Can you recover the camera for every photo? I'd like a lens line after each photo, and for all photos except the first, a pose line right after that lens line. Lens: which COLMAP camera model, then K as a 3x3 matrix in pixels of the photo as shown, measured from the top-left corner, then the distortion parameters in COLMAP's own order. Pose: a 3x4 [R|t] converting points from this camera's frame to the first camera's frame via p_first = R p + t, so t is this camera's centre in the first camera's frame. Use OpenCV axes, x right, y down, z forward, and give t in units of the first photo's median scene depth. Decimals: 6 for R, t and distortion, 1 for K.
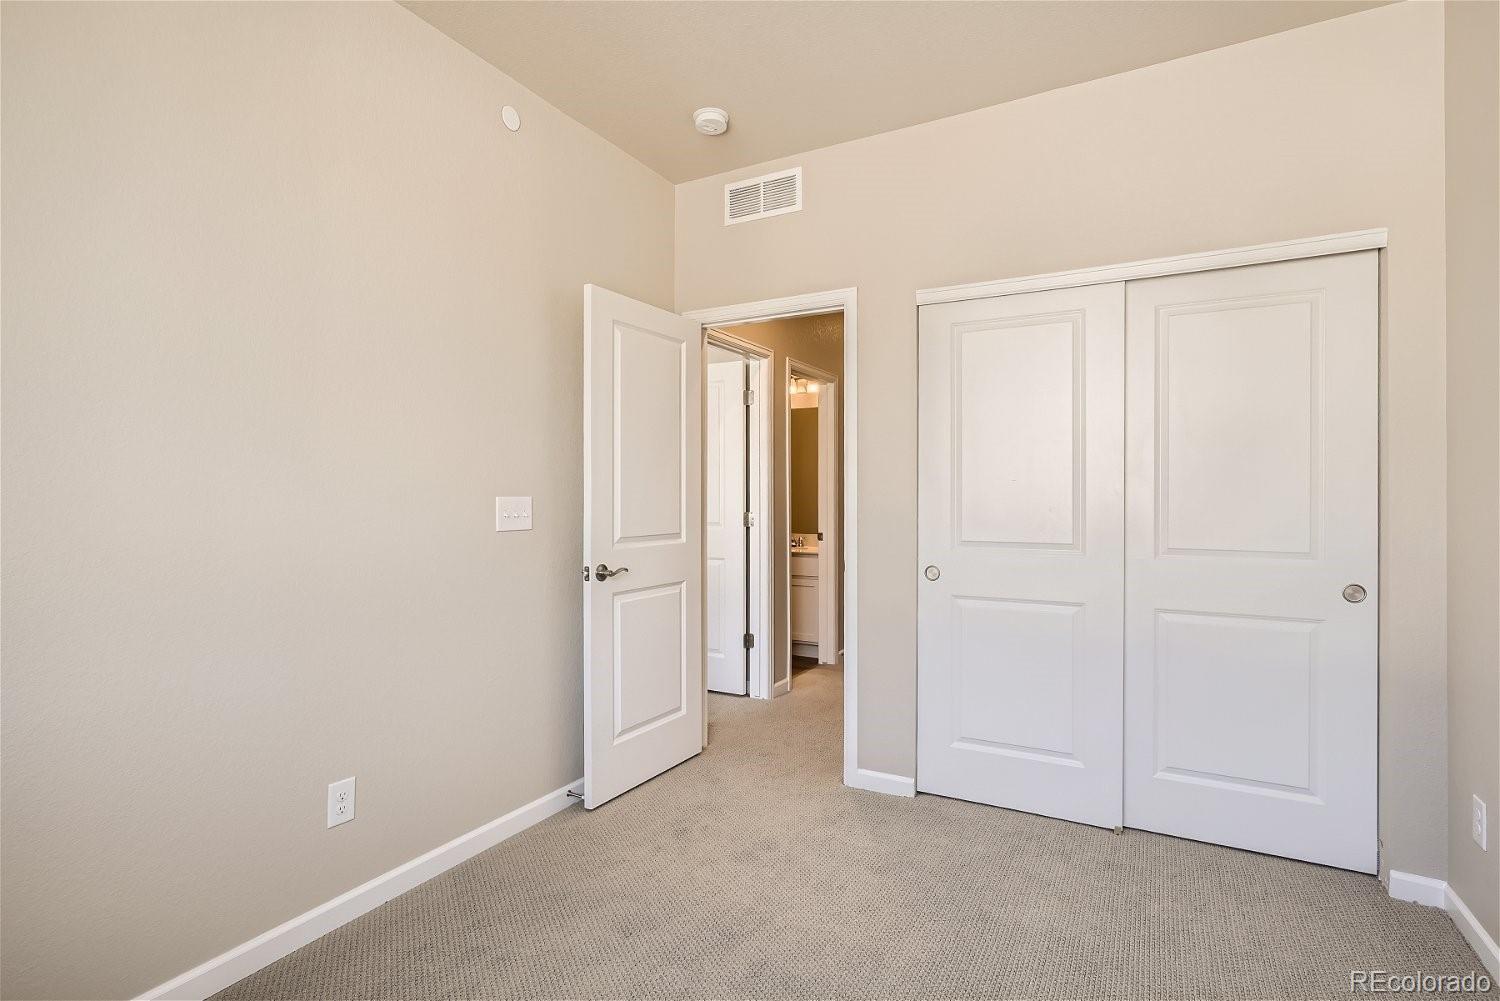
lens RADIAL K [[723.3, 0, 744.7], [0, 723.3, 501.4], [0, 0, 1]] dist [-0.014571, 0.008973]
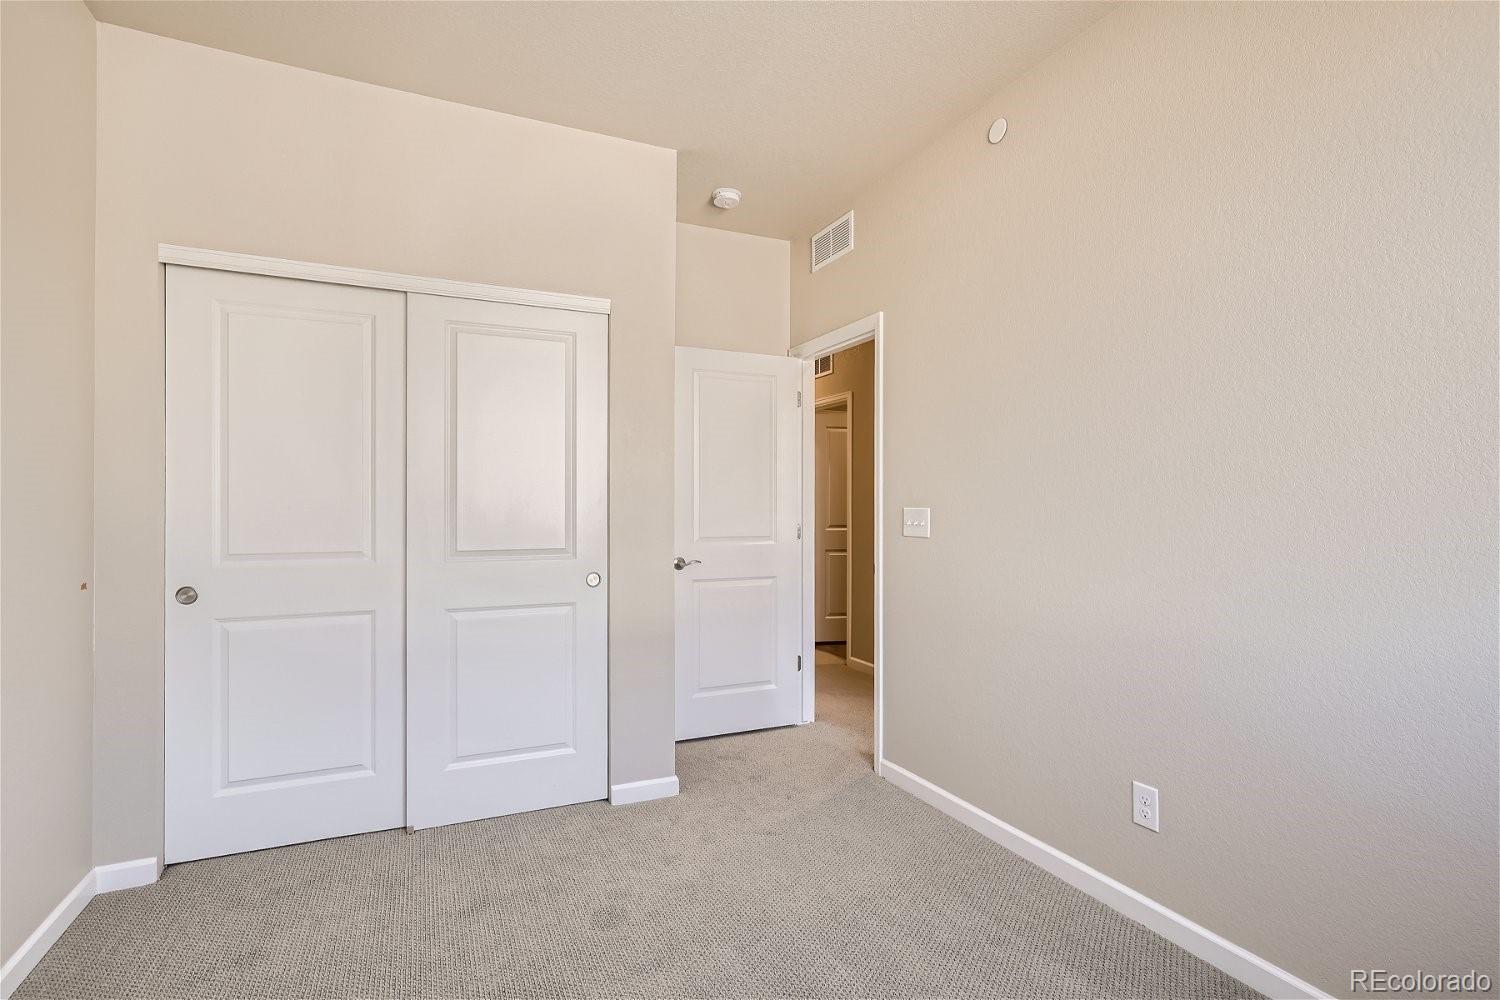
lens RADIAL K [[723.3, 0, 748.6], [0, 723.3, 505.1], [0, 0, 1]] dist [-0.014571, 0.008973]
pose [[0.602421, 0.005181, 0.798162, -0.008479], [-0.002299, 0.999986, -0.004755, -0.000064], [-0.798176, 0.001030, 0.602424, 0.004527]]
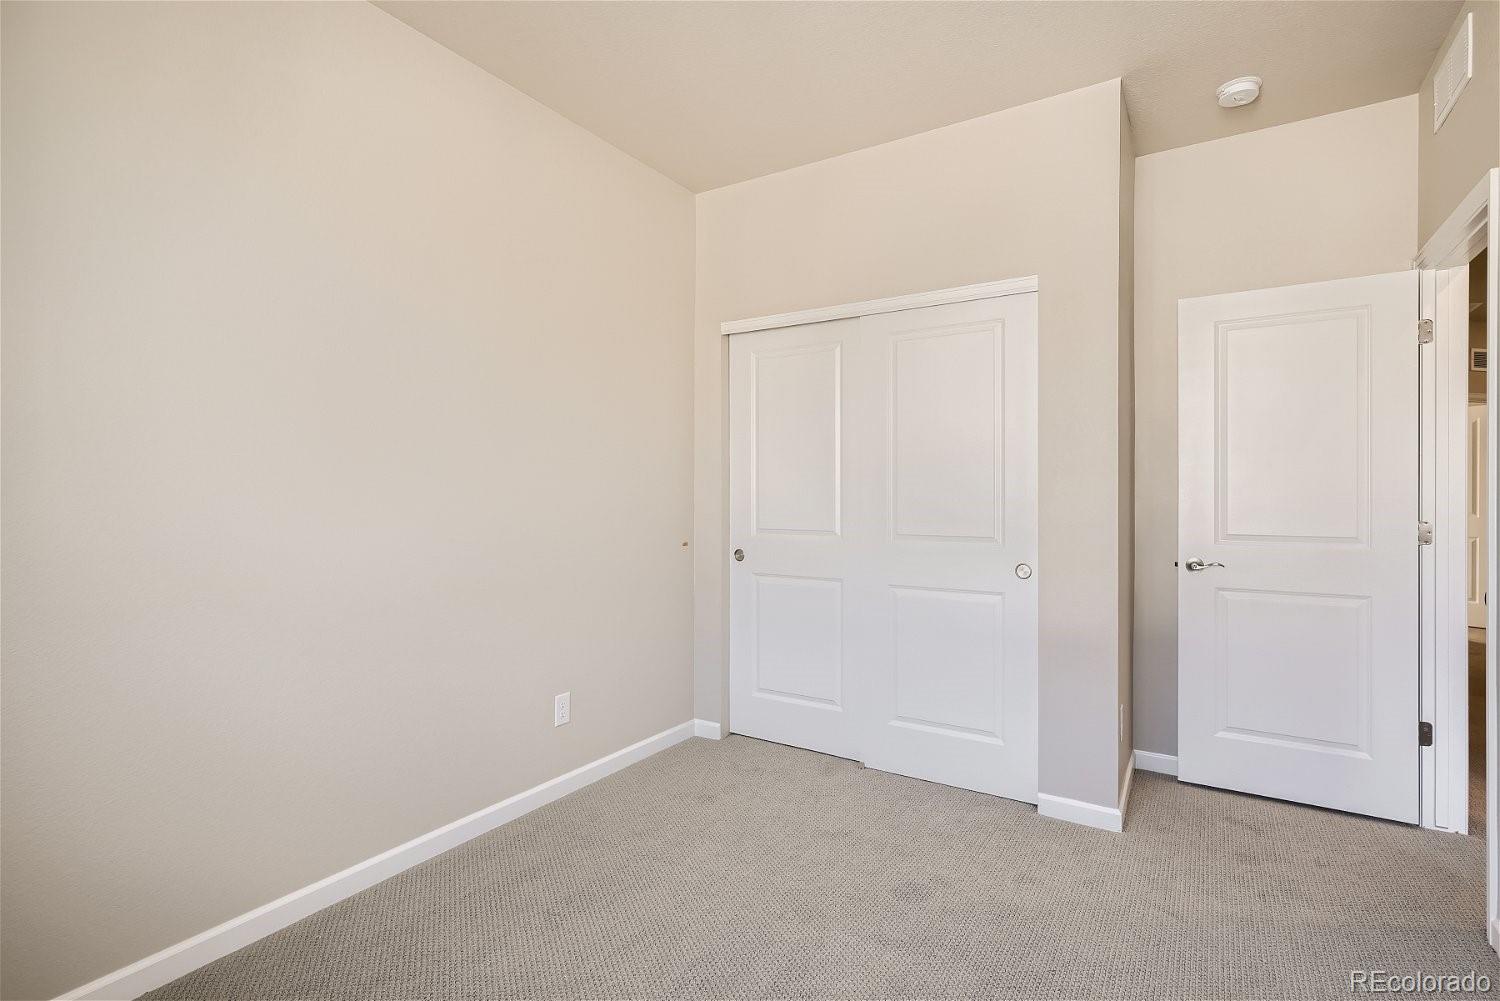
lens RADIAL K [[723.3, 0, 749.0], [0, 723.3, 497.1], [0, 0, 1]] dist [-0.014571, 0.008973]
pose [[0.996652, 0.004763, -0.081626, 0.380607], [-0.004769, 0.999989, 0.000122, 0.002082], [0.081626, 0.000267, 0.996663, -0.208818]]
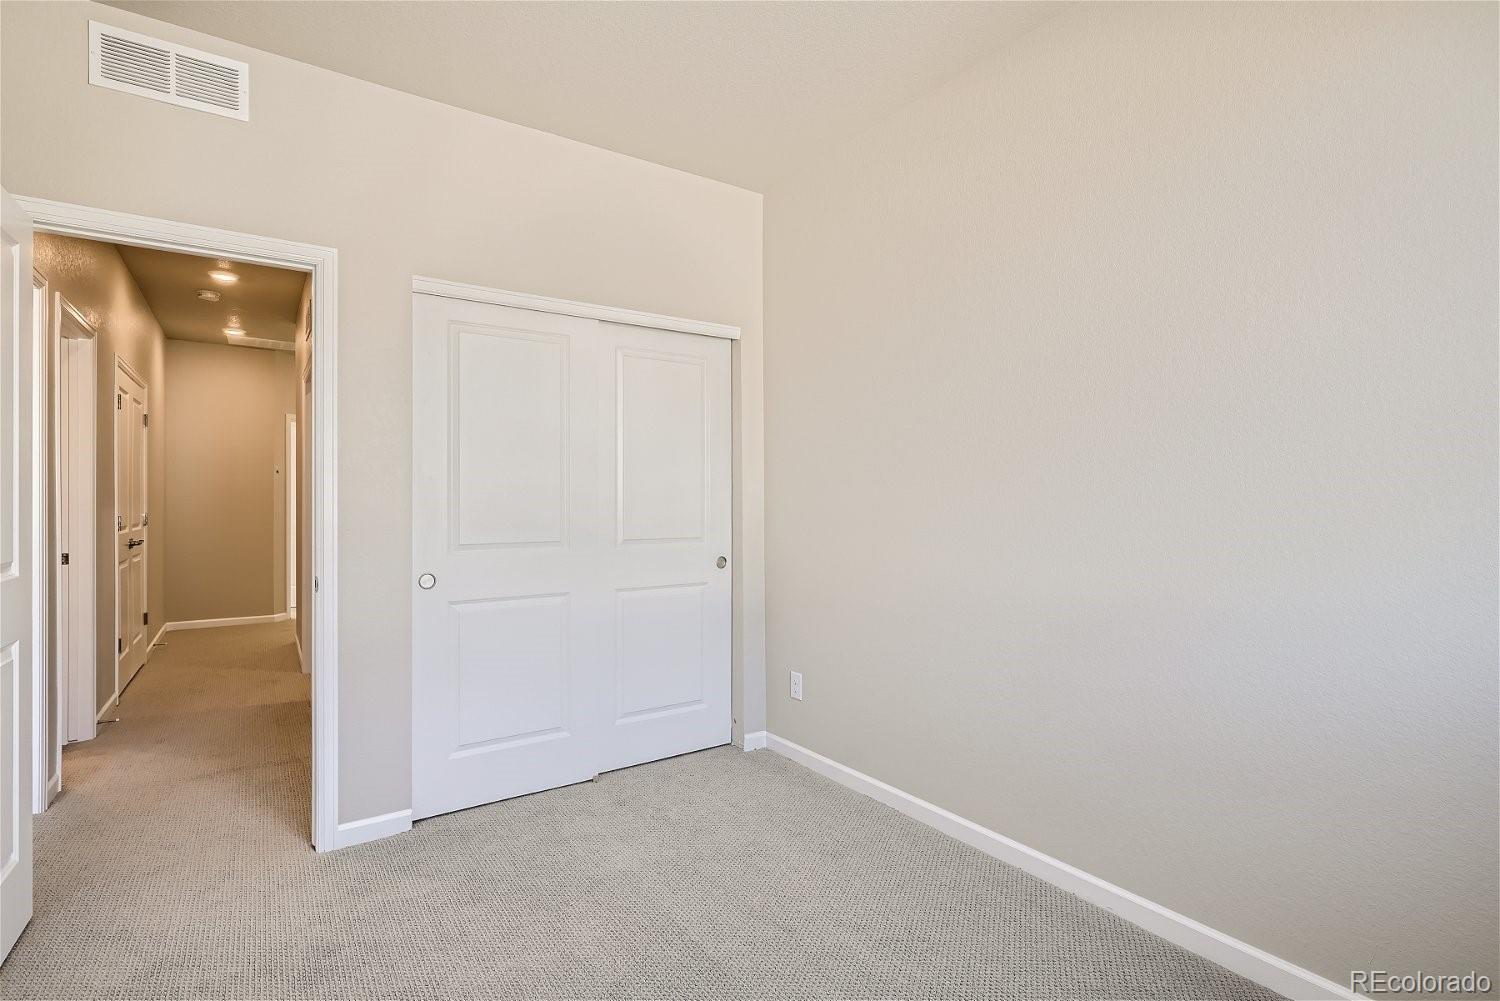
lens RADIAL K [[723.3, 0, 750.7], [0, 723.3, 500.9], [0, 0, 1]] dist [-0.014571, 0.008973]
pose [[0.448782, -0.004862, 0.893628, -0.386876], [0.008705, 0.999962, 0.001069, -0.002222], [-0.893599, 0.007300, 0.448807, 0.206111]]
